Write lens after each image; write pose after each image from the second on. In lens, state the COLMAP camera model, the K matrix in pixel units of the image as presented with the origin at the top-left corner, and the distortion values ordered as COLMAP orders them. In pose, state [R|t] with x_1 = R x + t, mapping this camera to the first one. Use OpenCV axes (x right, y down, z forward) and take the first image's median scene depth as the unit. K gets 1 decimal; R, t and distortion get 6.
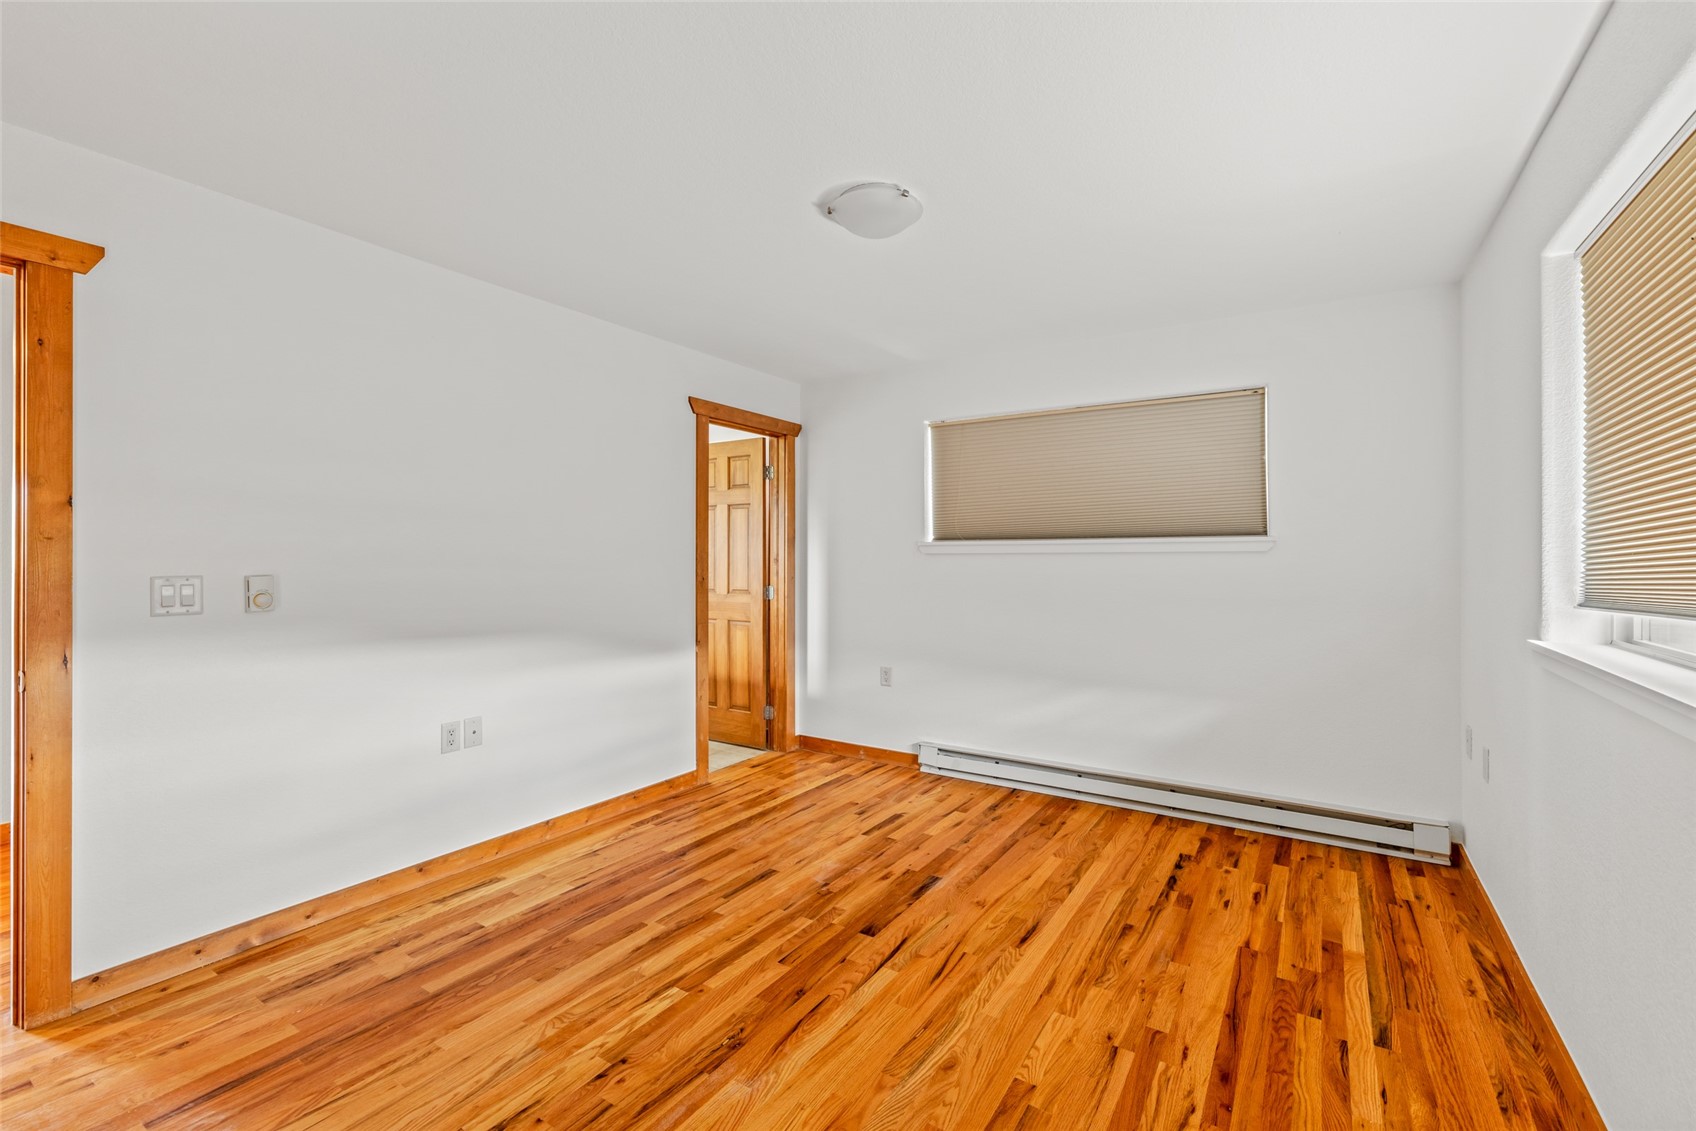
lens RADIAL K [[731.5, 0, 844.4], [0, 731.5, 564.9], [0, 0, 1]] dist [-0.000813, 0.000121]
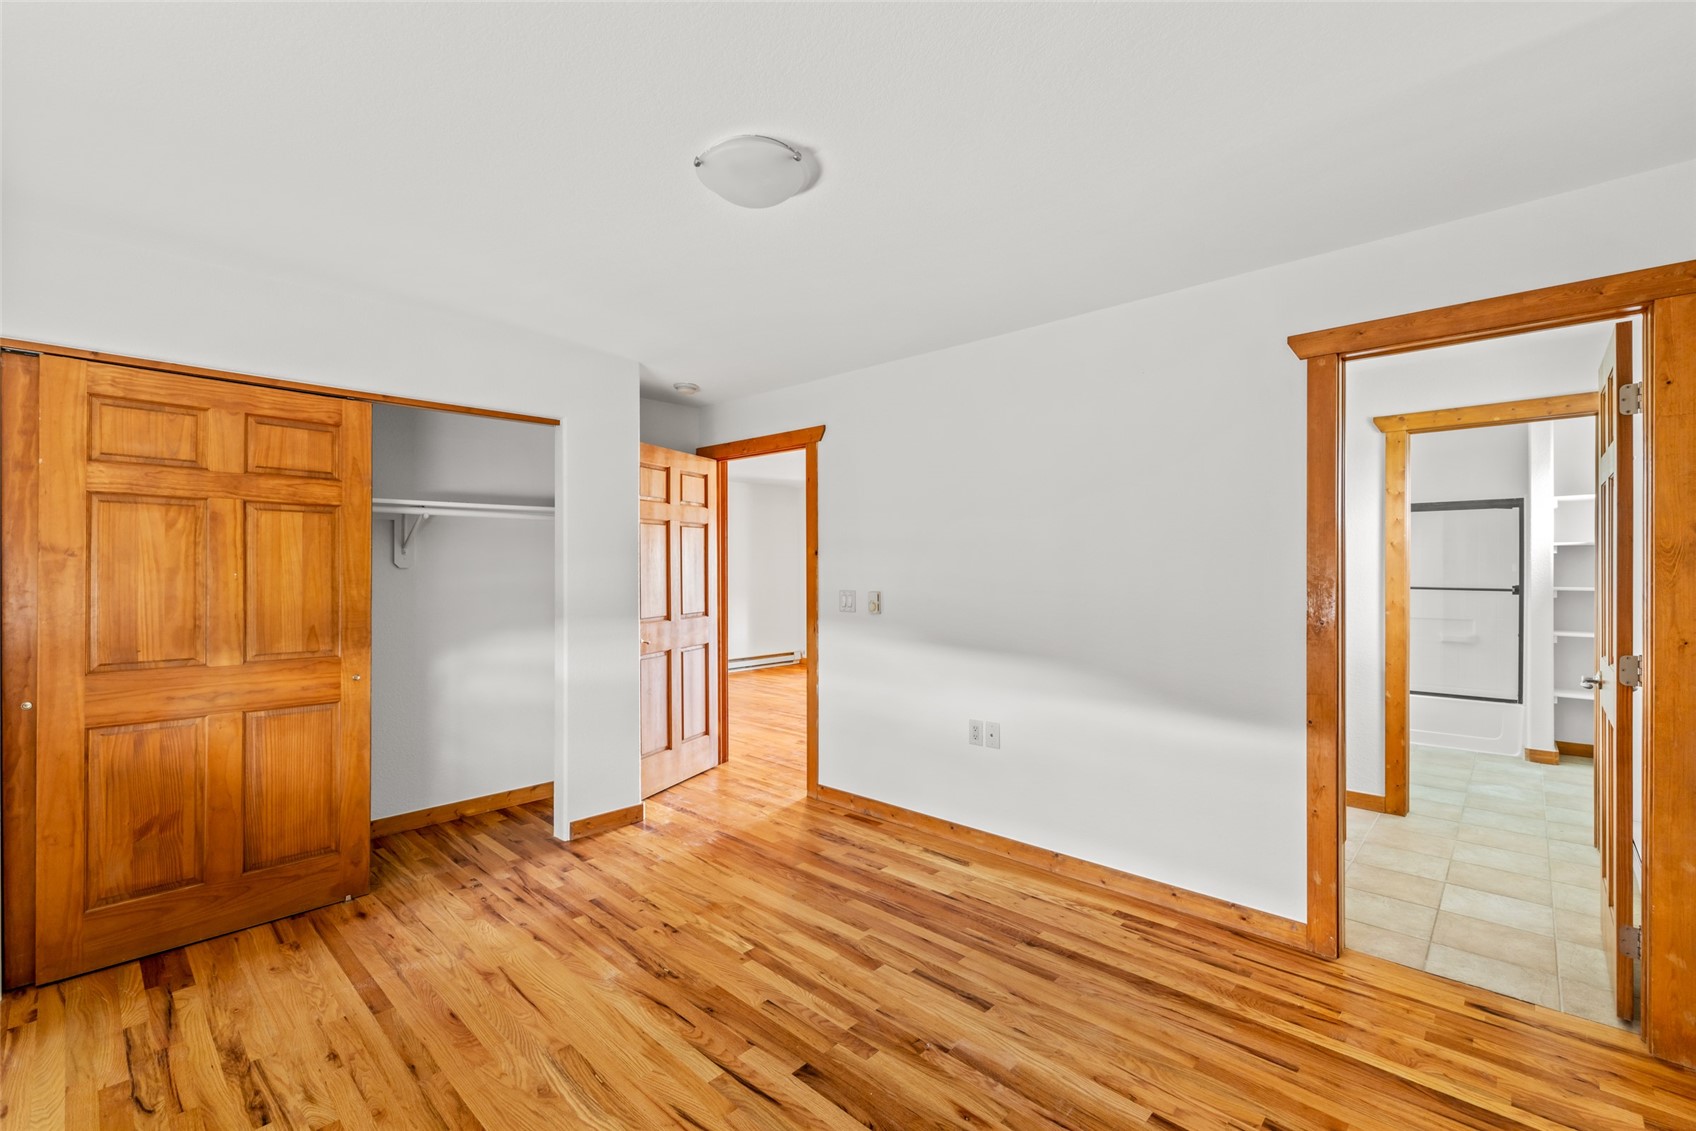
lens RADIAL K [[731.5, 0, 844.4], [0, 731.5, 564.9], [0, 0, 1]] dist [-0.000813, 0.000121]
pose [[-0.177140, -0.003793, -0.984178, 0.667709], [-0.009517, 0.999952, -0.002141, -0.031983], [0.984140, 0.008987, -0.177168, 0.984412]]
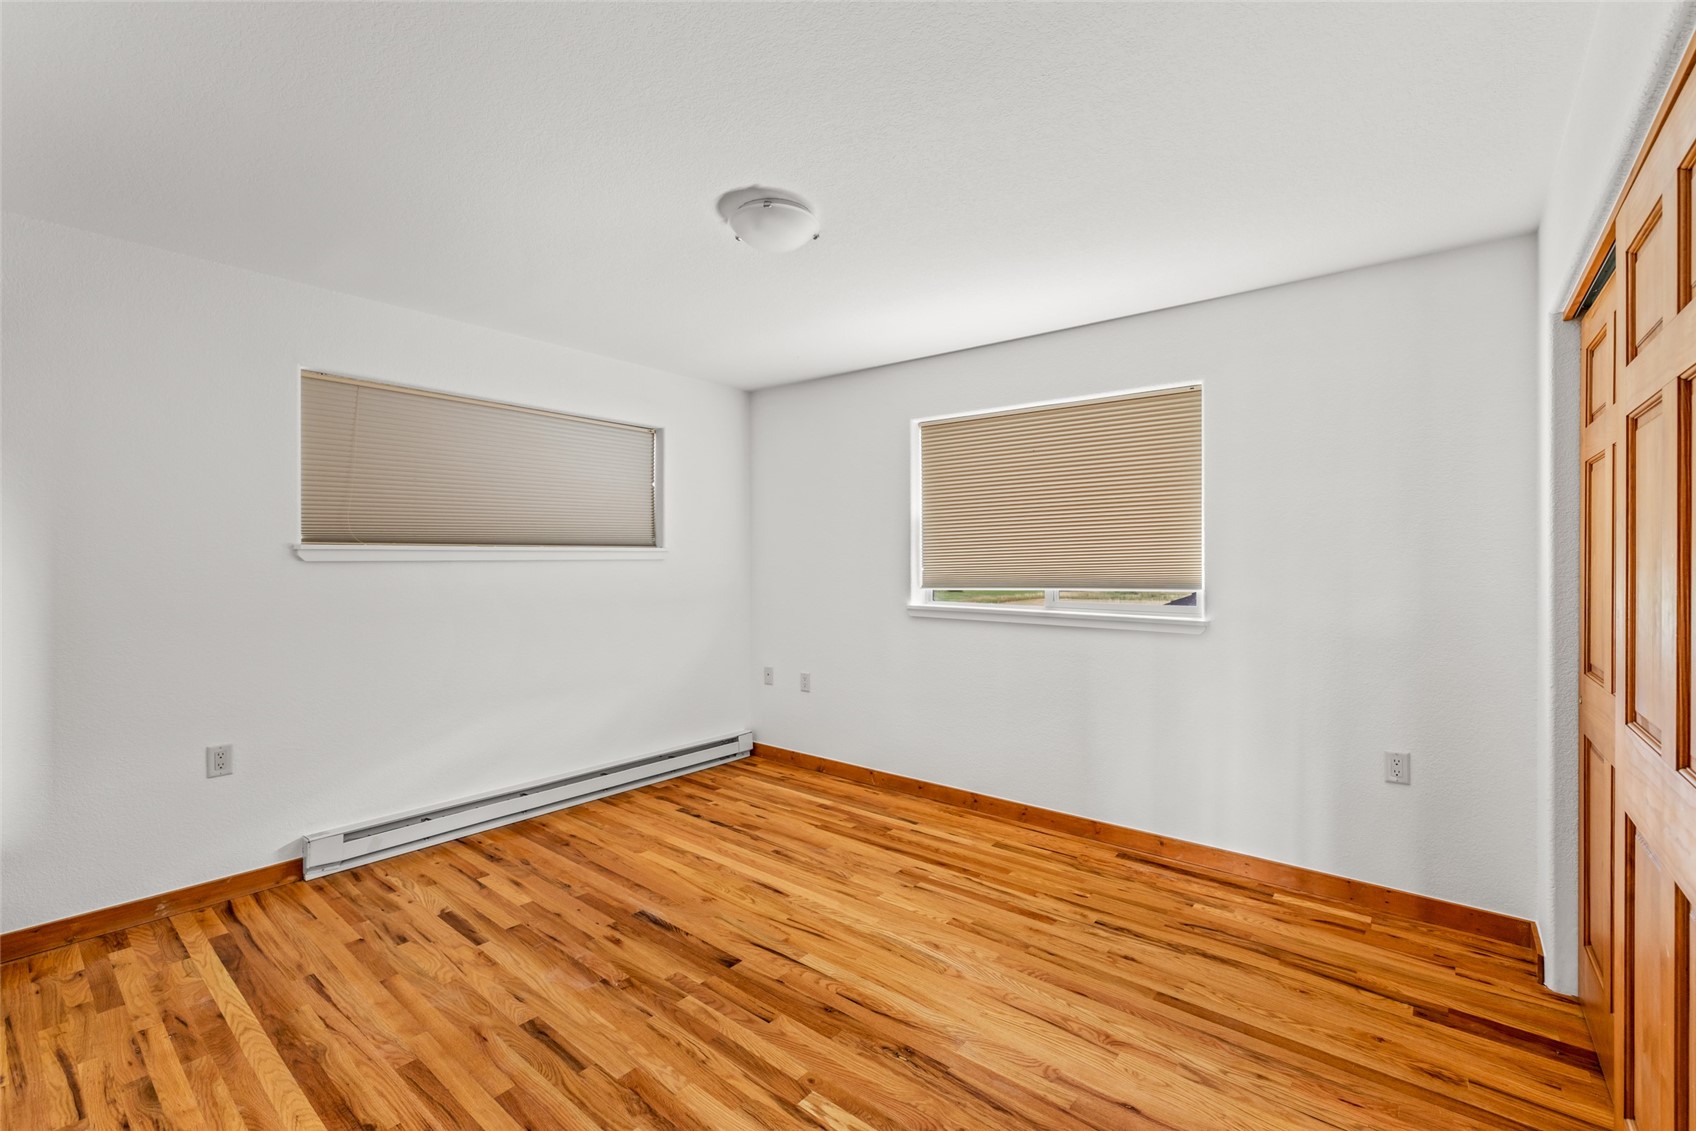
lens RADIAL K [[731.5, 0, 844.4], [0, 731.5, 564.9], [0, 0, 1]] dist [-0.000813, 0.000121]
pose [[0.112526, -0.009650, 0.993602, -0.747140], [0.007575, 0.999932, 0.008853, -0.019234], [-0.993620, 0.006530, 0.112592, 0.622564]]
